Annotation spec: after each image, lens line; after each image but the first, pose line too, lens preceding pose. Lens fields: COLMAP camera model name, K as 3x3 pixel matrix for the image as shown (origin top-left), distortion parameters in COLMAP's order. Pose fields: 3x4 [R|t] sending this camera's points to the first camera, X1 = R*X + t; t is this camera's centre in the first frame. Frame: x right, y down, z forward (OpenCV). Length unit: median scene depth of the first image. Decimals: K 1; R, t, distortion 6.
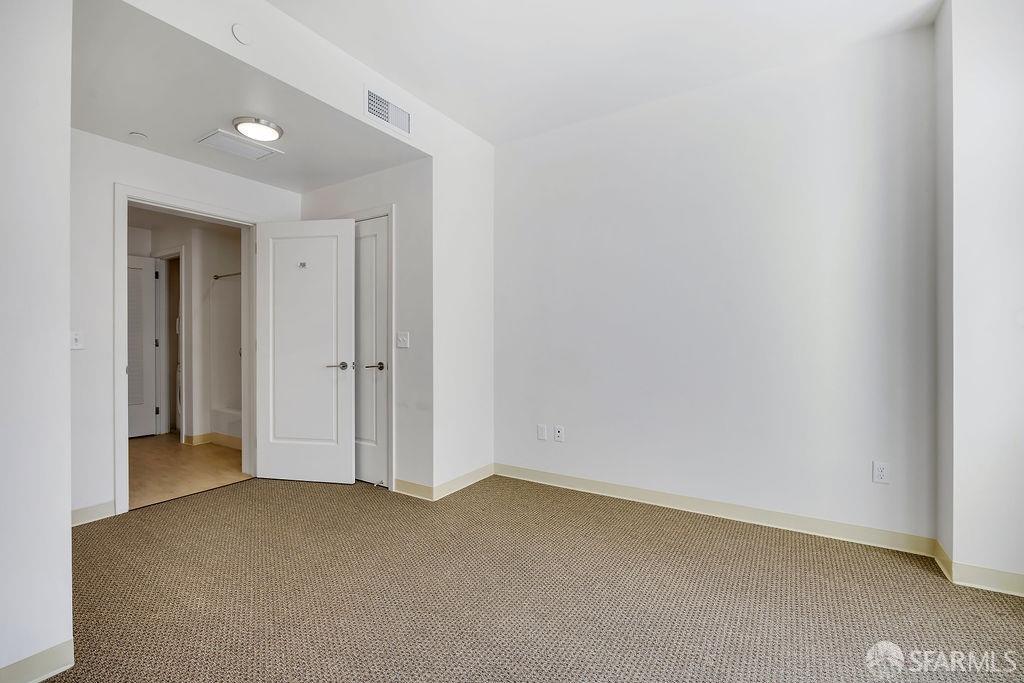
lens RADIAL K [[443.2, 0, 511.2], [0, 443.2, 329.4], [0, 0, 1]] dist [-0.015604, -0.000008]
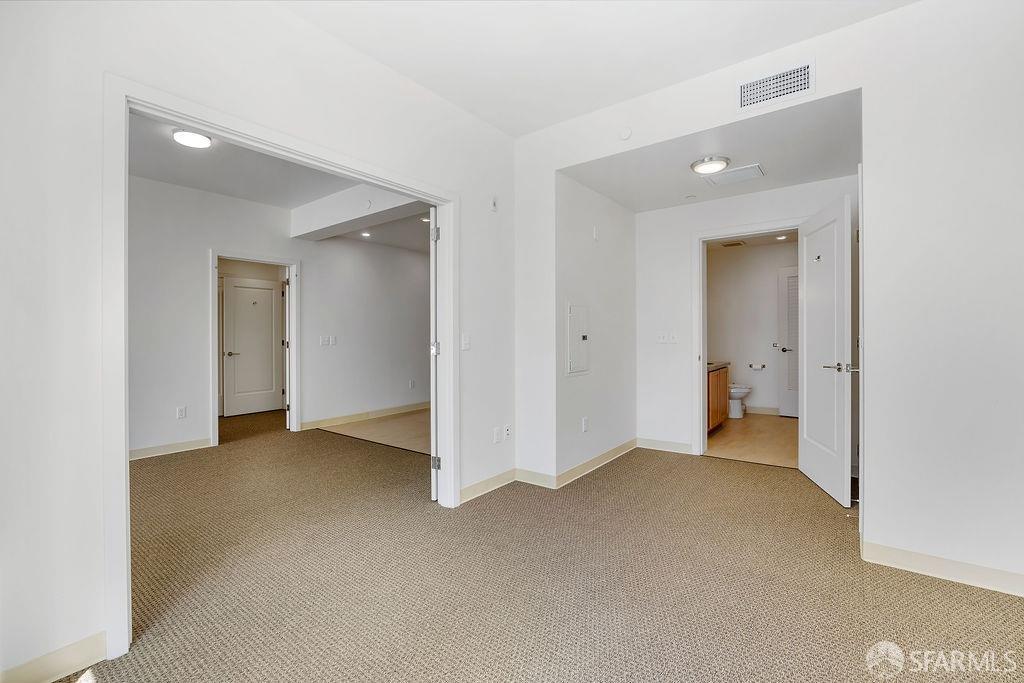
lens RADIAL K [[440.2, 0, 513.7], [0, 440.2, 326.3], [0, 0, 1]] dist [-0.015719, 0.000149]
pose [[-0.082227, -0.021634, -0.996379, 0.543389], [0.024933, 0.999407, -0.023757, 0.005791], [0.996302, -0.026796, -0.081639, 0.443436]]
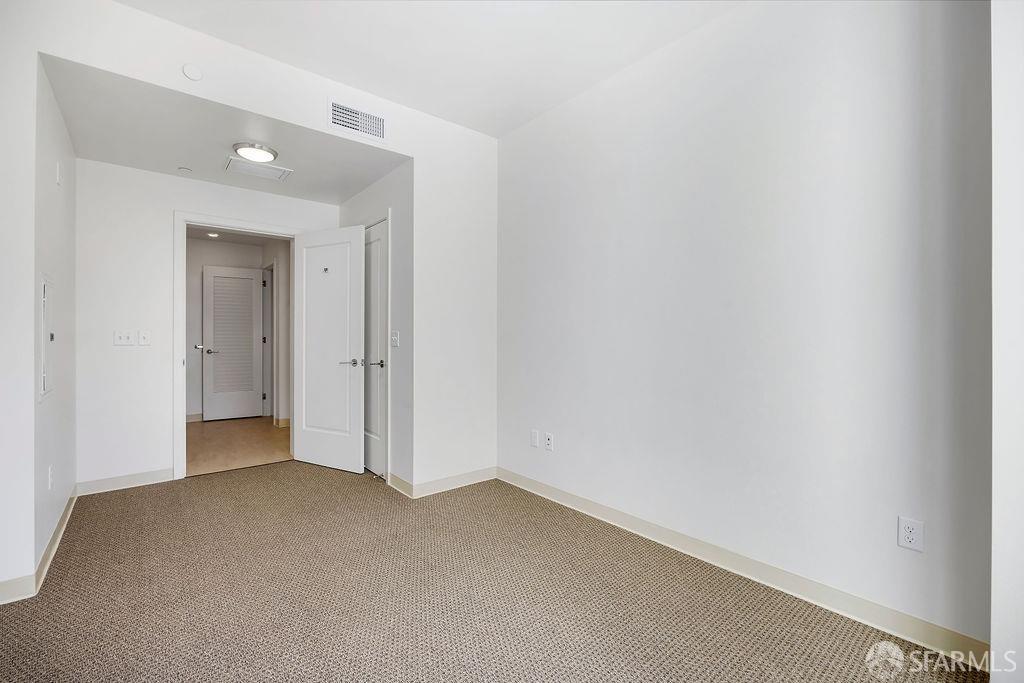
lens RADIAL K [[440.2, 0, 513.7], [0, 440.2, 326.3], [0, 0, 1]] dist [-0.015719, 0.000149]
pose [[0.951172, -0.003915, -0.308637, 0.325979], [0.002931, 0.999989, -0.003652, -0.000934], [0.308648, 0.002569, 0.951173, 0.107434]]
